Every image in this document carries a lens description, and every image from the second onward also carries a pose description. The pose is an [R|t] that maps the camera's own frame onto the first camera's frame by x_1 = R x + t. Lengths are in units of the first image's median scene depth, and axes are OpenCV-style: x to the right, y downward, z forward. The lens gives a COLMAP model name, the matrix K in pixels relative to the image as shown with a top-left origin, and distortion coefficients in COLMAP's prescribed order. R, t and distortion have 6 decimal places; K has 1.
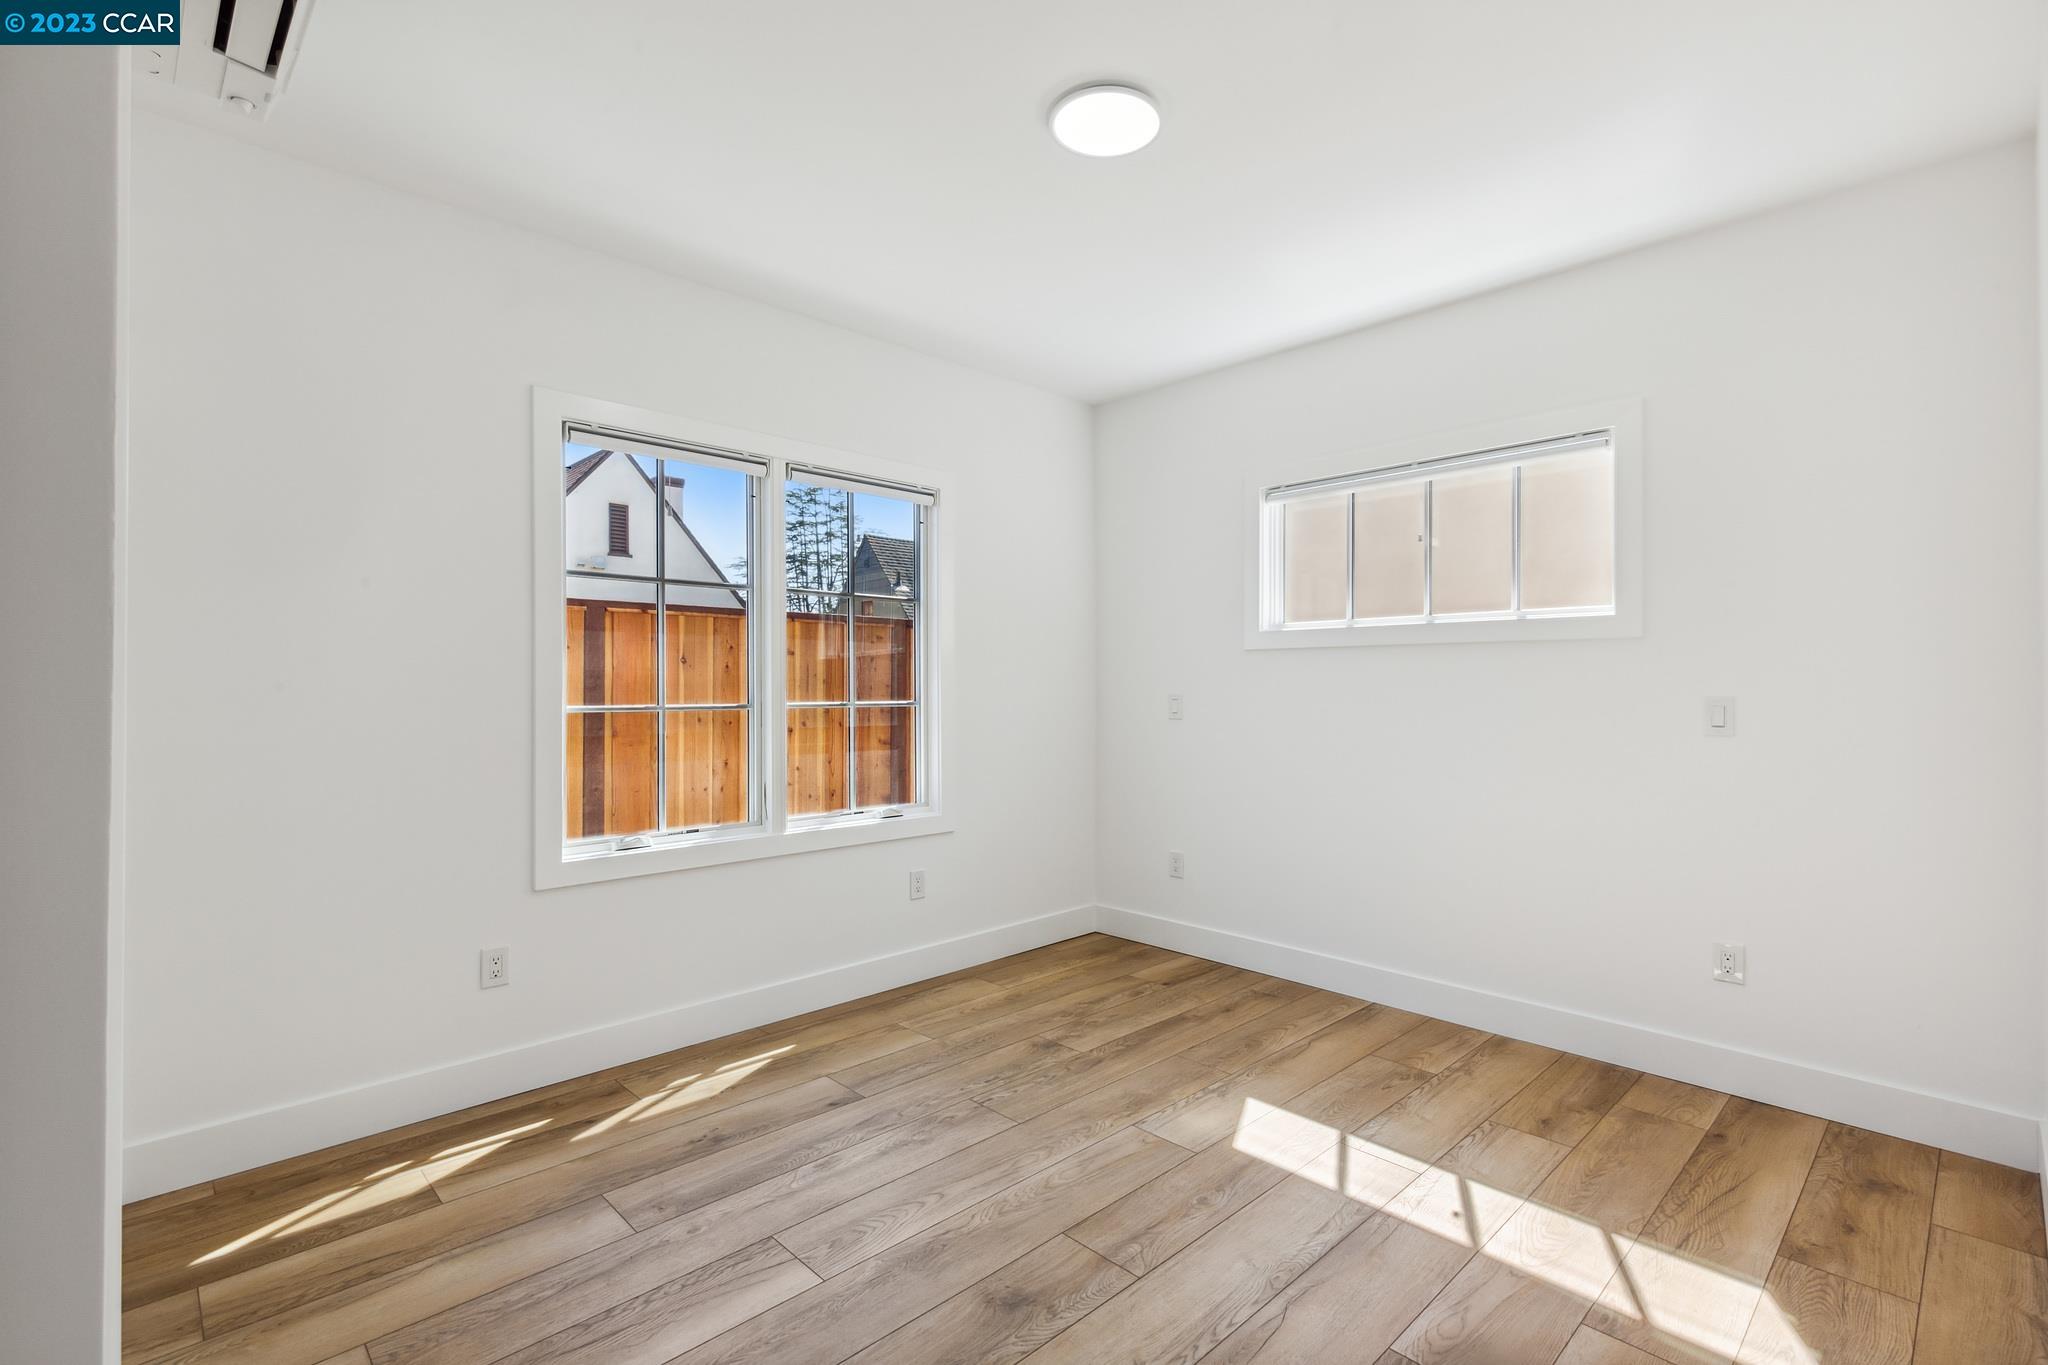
lens RADIAL K [[935.7, 0, 1037.2], [0, 935.7, 683.6], [0, 0, 1]] dist [0.010283, -0.000768]
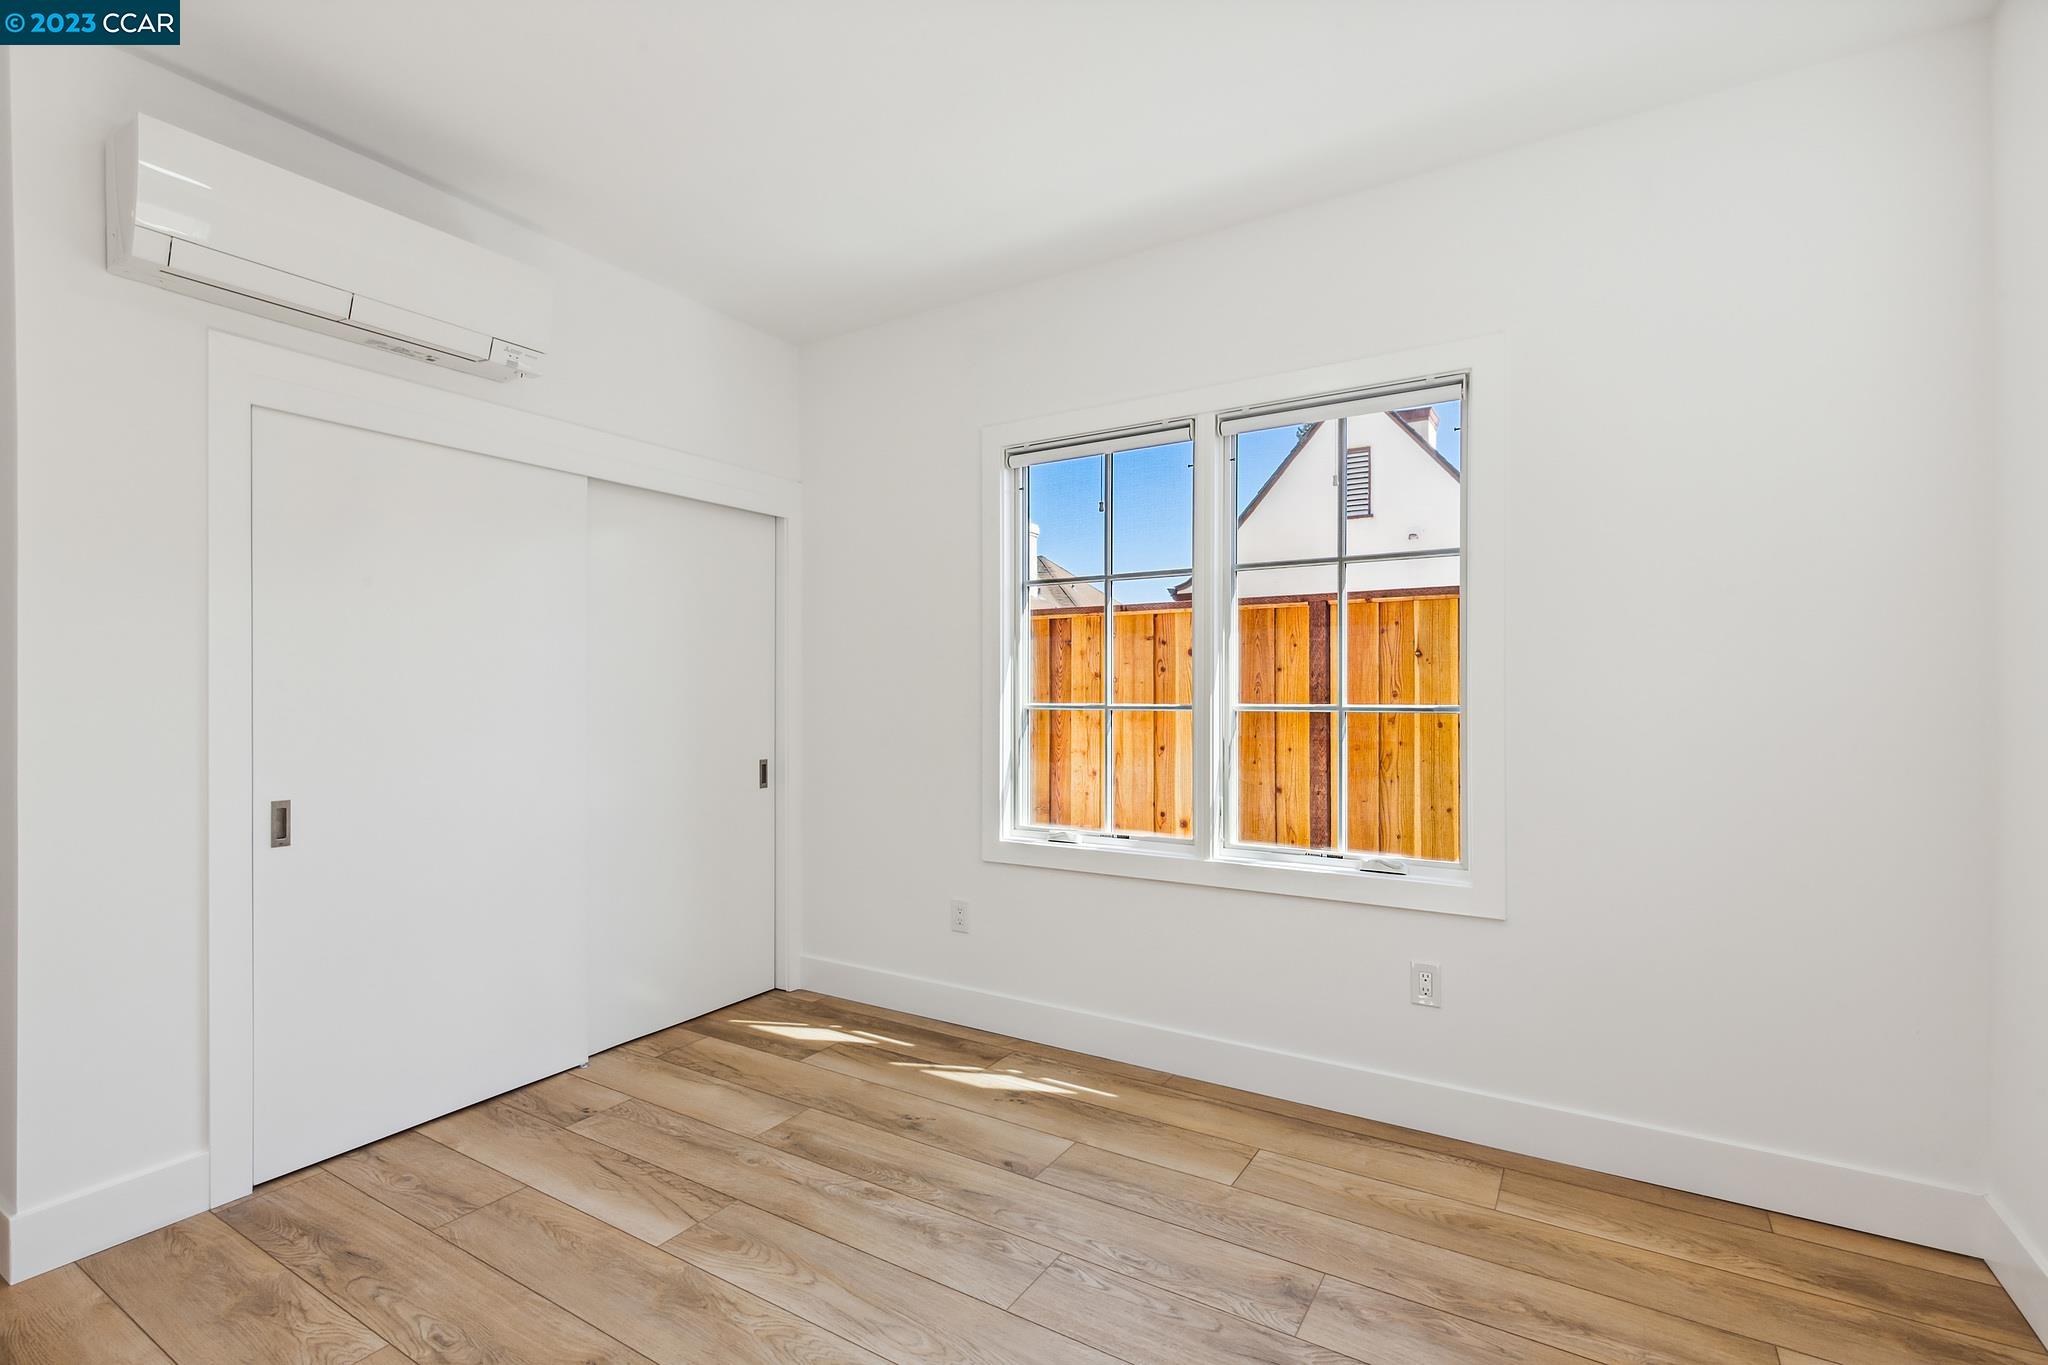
lens RADIAL K [[935.7, 0, 1032.4], [0, 935.7, 687.1], [0, 0, 1]] dist [0.010283, -0.000768]
pose [[0.243561, 0.000917, -0.969885, 0.543954], [0.005483, 0.999982, 0.002322, 0.002330], [0.969870, -0.005883, 0.243551, 0.695451]]
